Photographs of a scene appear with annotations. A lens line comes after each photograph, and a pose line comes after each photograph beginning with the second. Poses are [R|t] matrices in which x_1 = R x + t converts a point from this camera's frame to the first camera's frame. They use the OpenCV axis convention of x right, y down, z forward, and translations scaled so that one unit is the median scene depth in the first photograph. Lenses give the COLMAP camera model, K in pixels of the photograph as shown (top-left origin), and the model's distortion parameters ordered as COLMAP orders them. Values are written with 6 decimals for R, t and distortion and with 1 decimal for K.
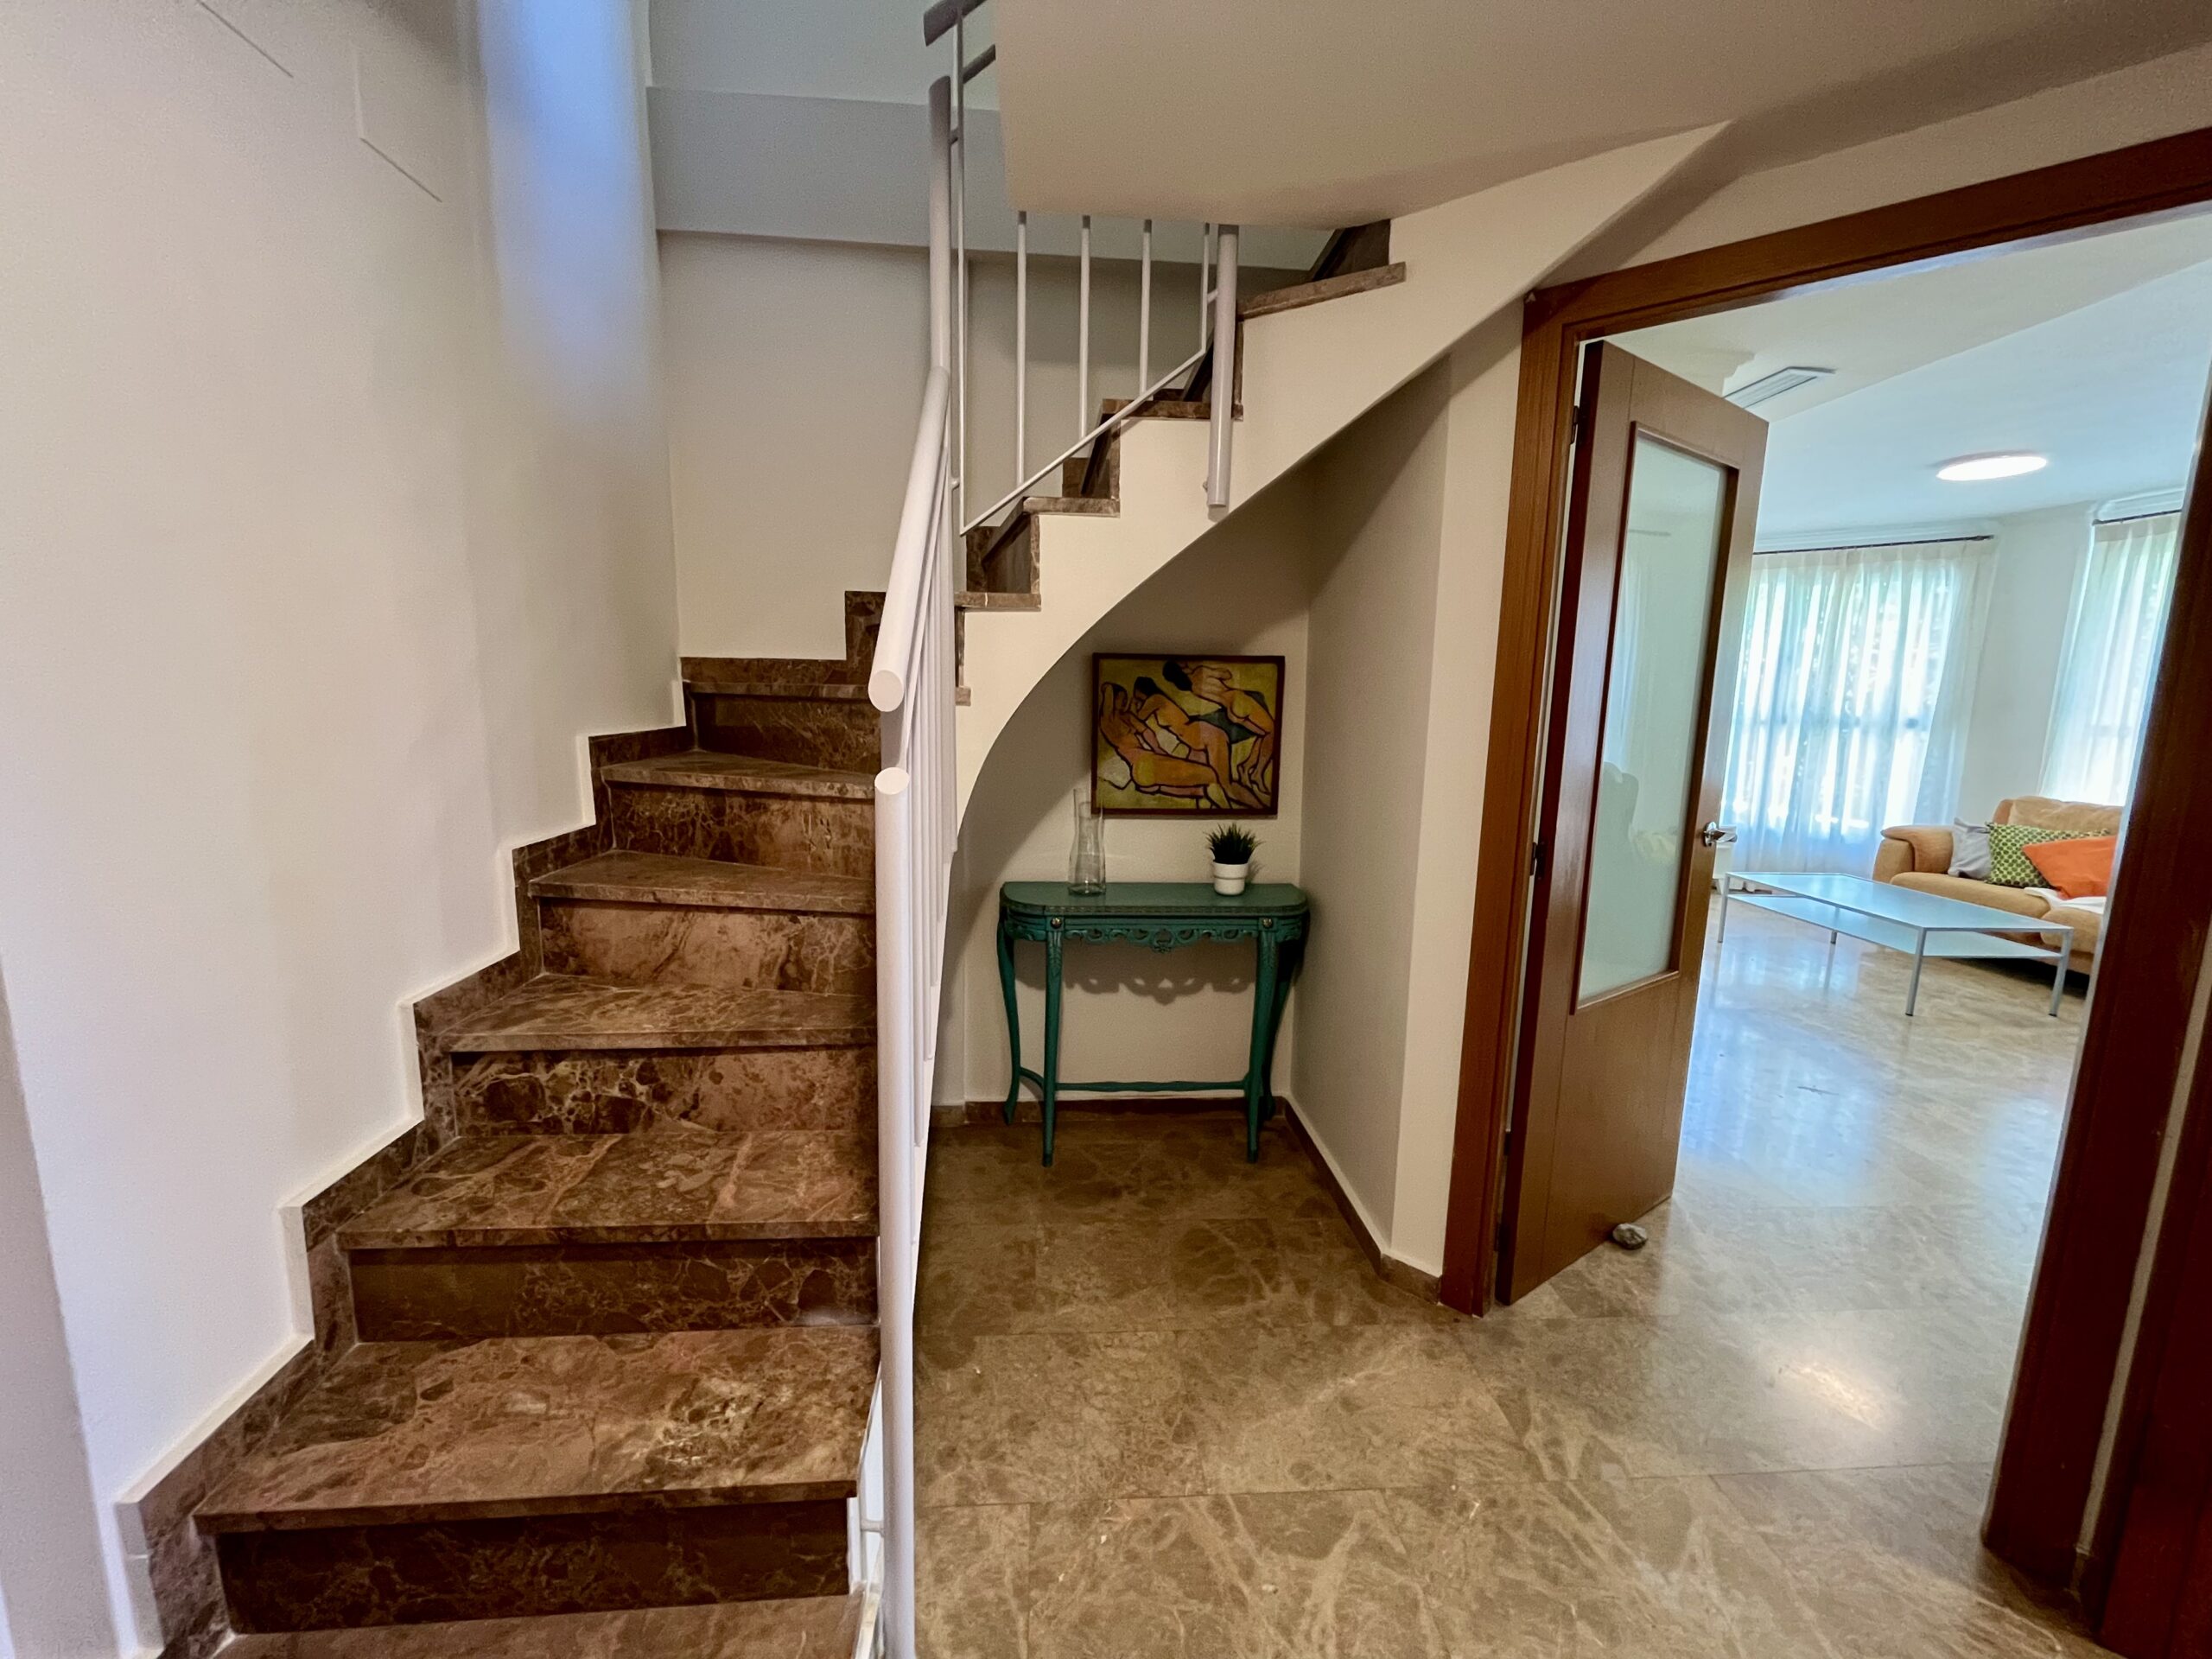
lens RADIAL K [[897.3, 0, 1107.2], [0, 897.3, 828.7], [0, 0, 1]] dist [-0.002230, -0.000690]
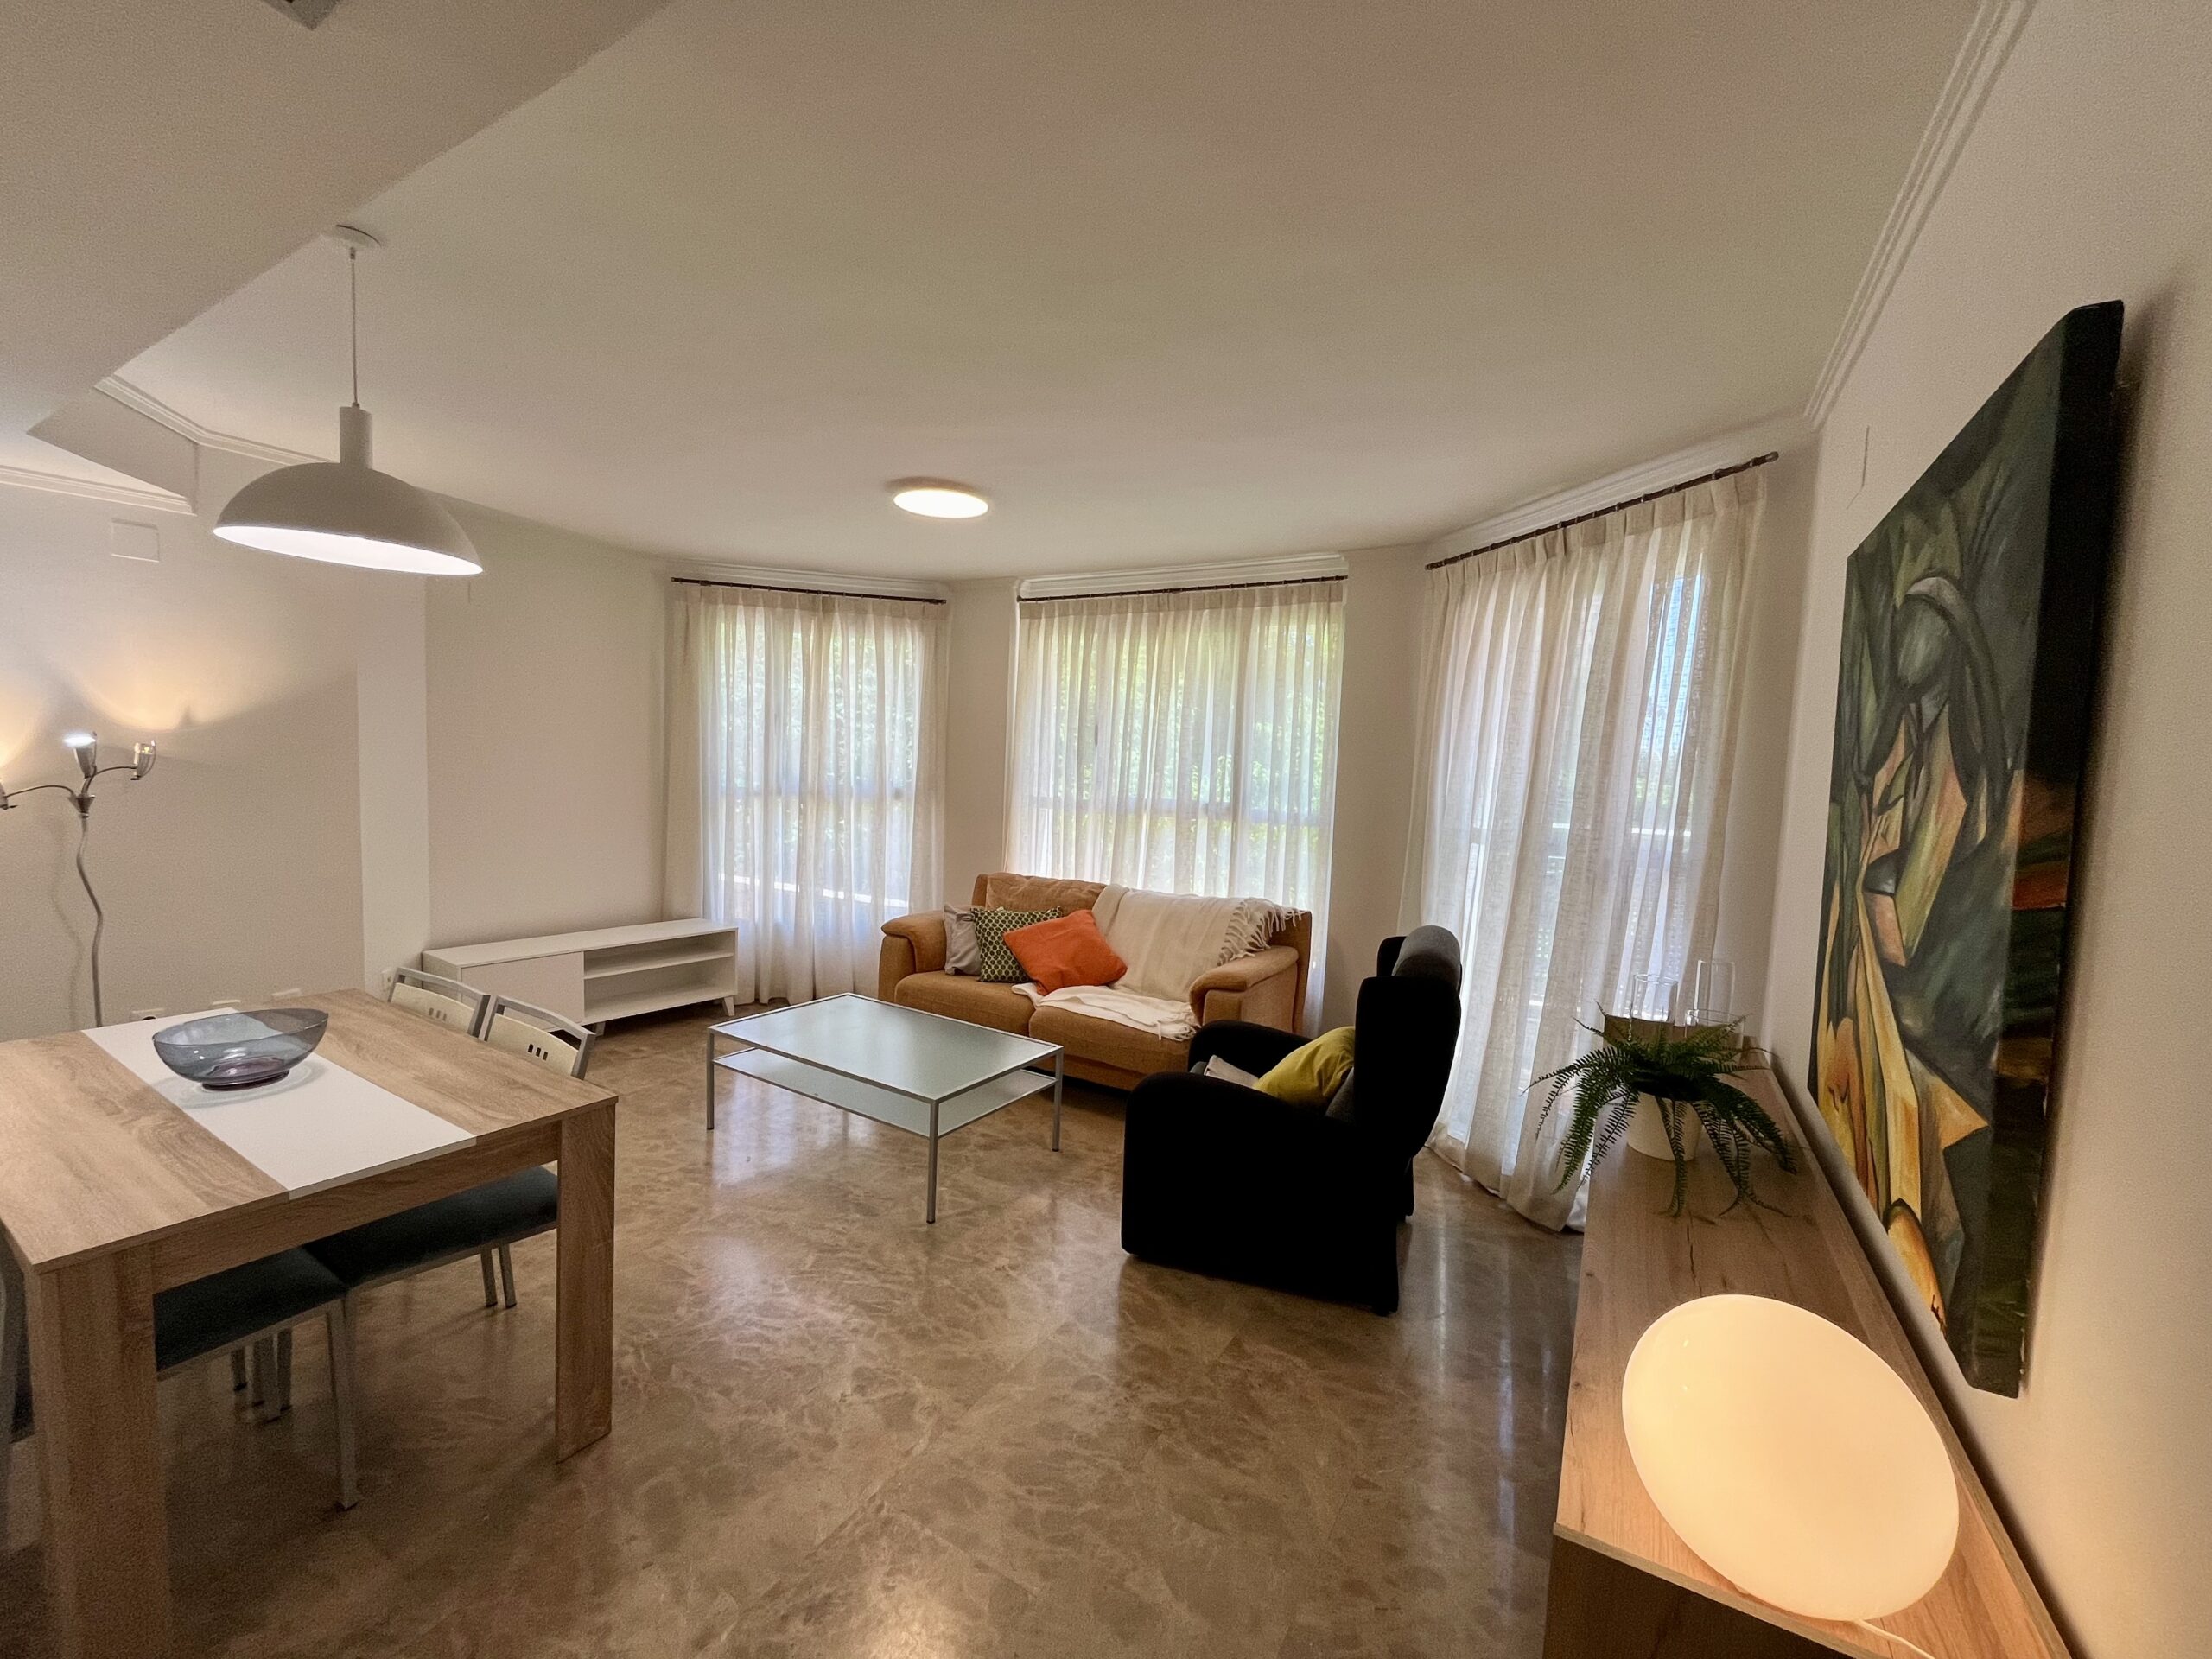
lens RADIAL K [[897.3, 0, 1107.2], [0, 897.3, 828.7], [0, 0, 1]] dist [-0.002230, -0.000690]
pose [[0.577300, -0.050014, 0.814999, 0.868110], [0.091680, 0.995781, -0.003833, -0.188717], [-0.811369, 0.076932, 0.579450, 0.946511]]
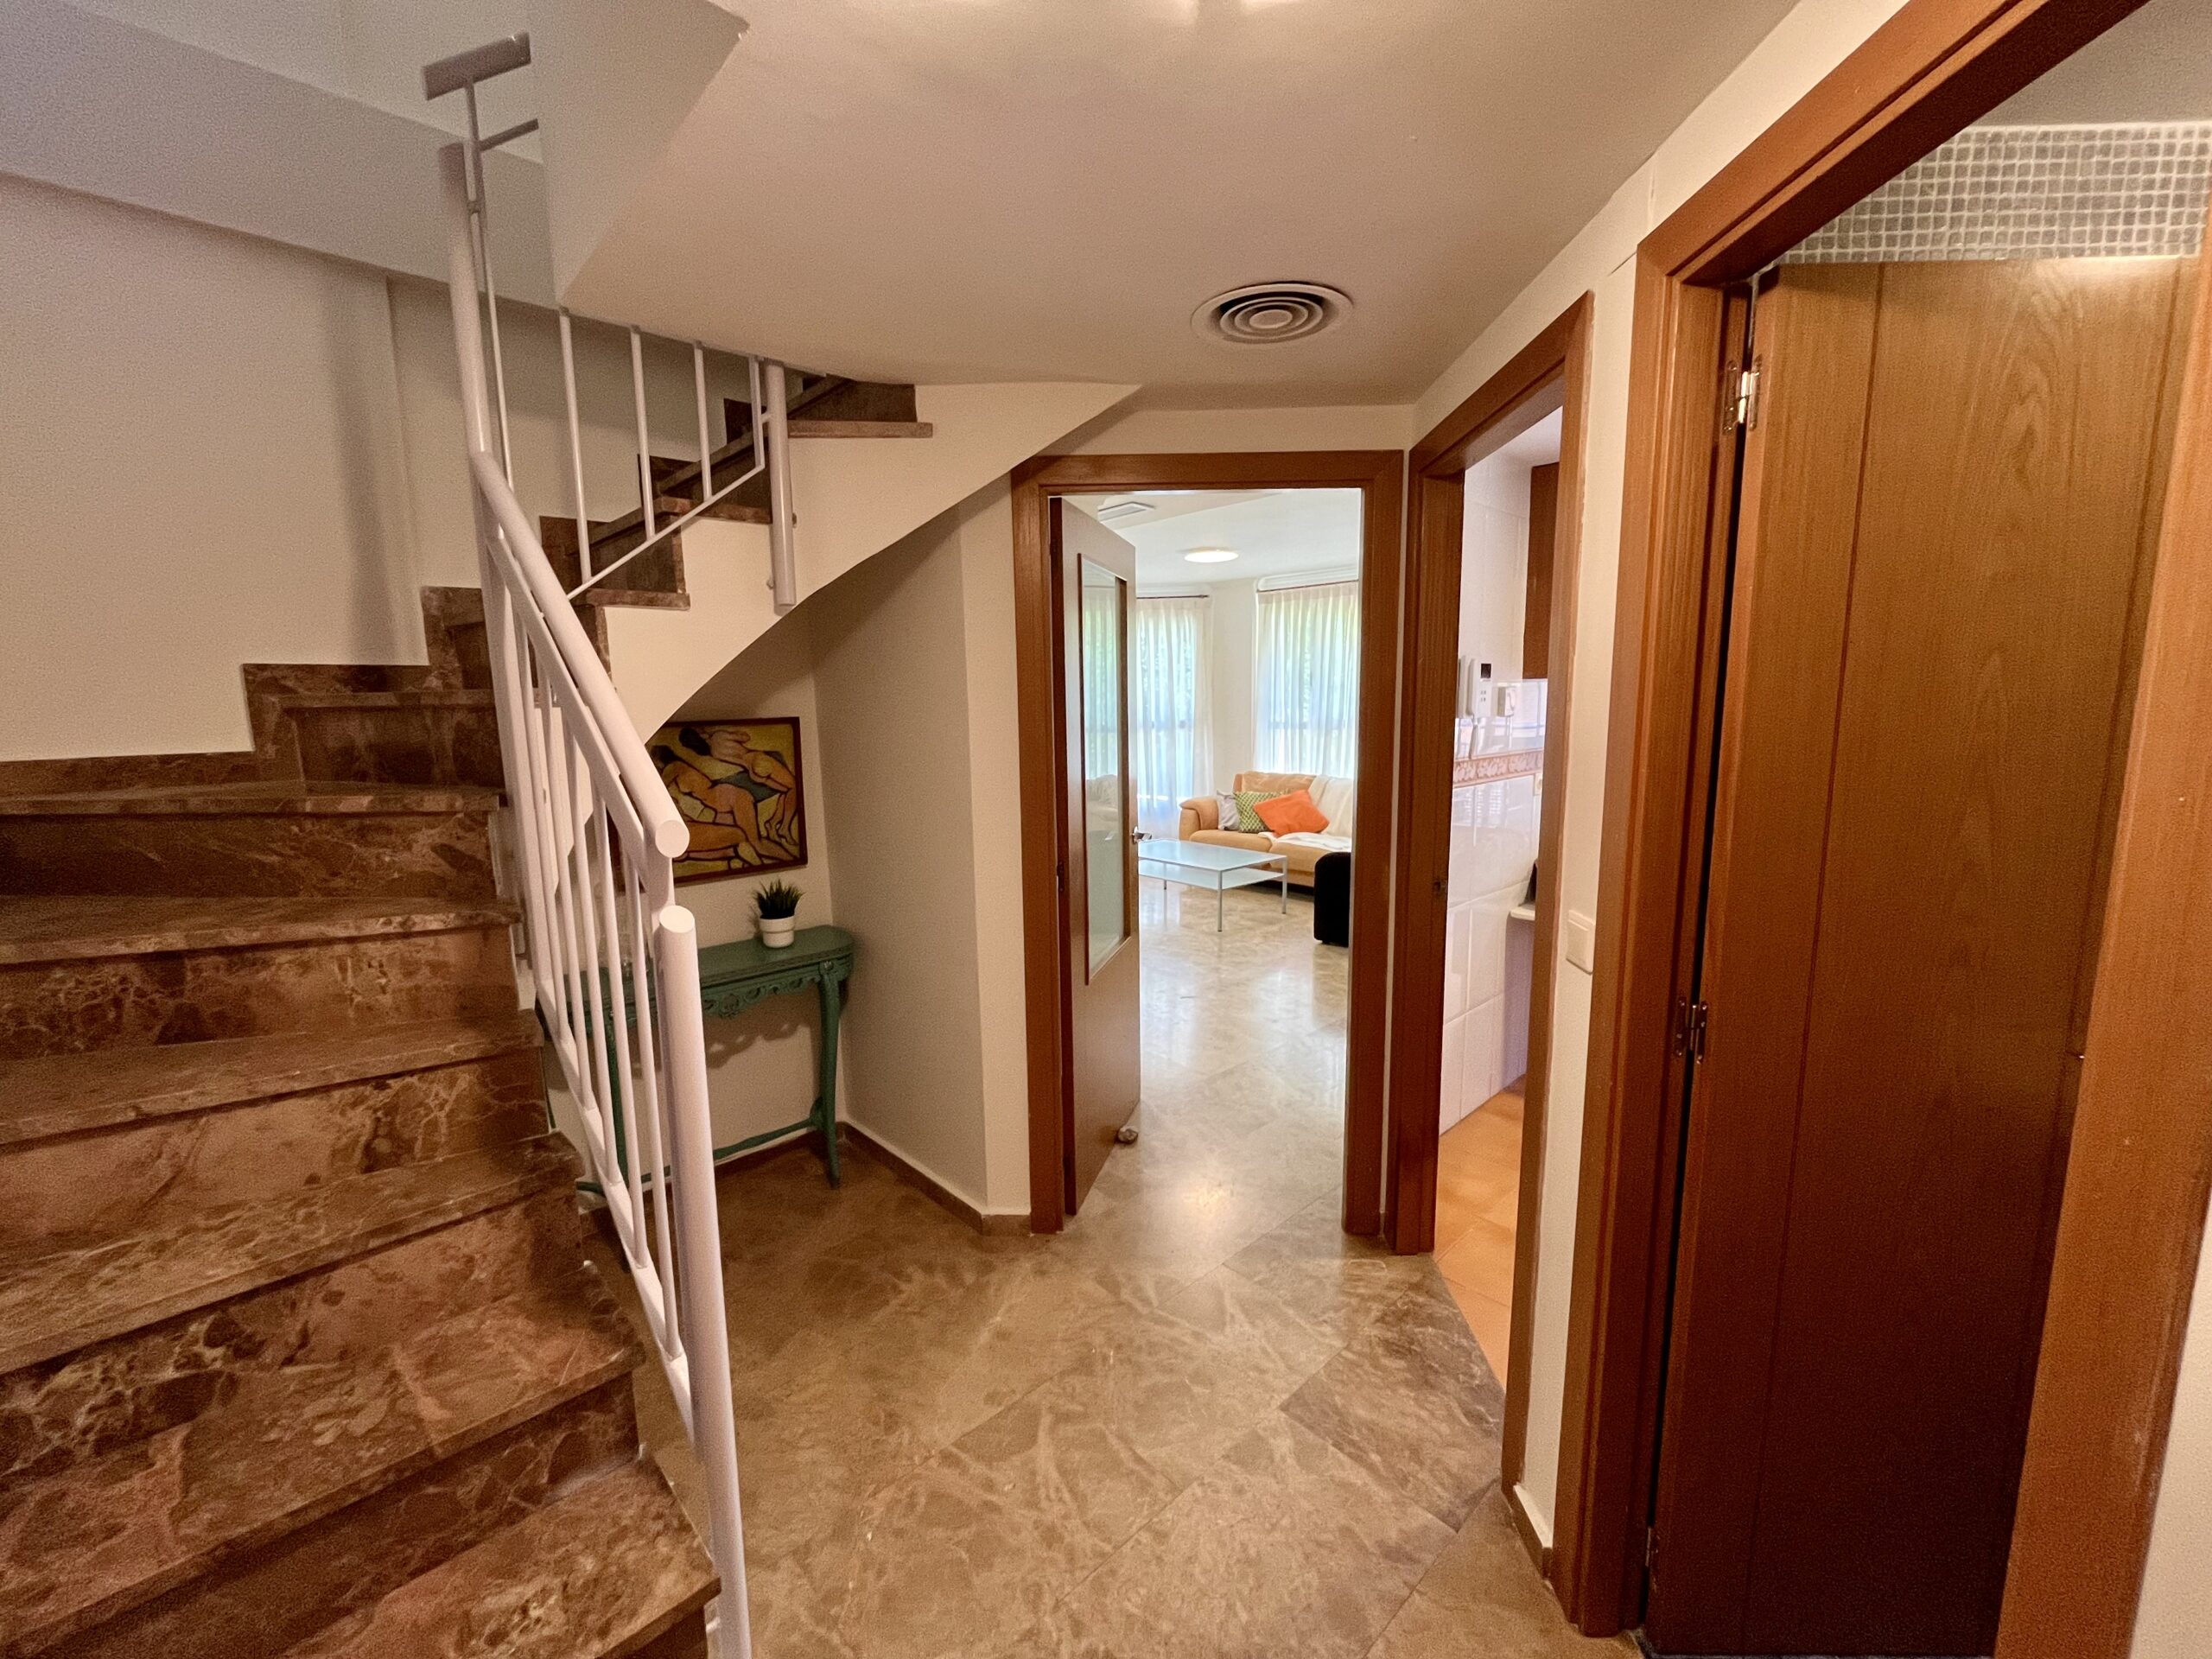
lens RADIAL K [[897.3, 0, 1107.2], [0, 897.3, 828.7], [0, 0, 1]] dist [-0.002230, -0.000690]
pose [[0.775975, -0.122608, 0.618733, -0.281656], [0.126325, 0.991261, 0.037999, -0.077604], [-0.617985, 0.048675, 0.784682, -0.092296]]
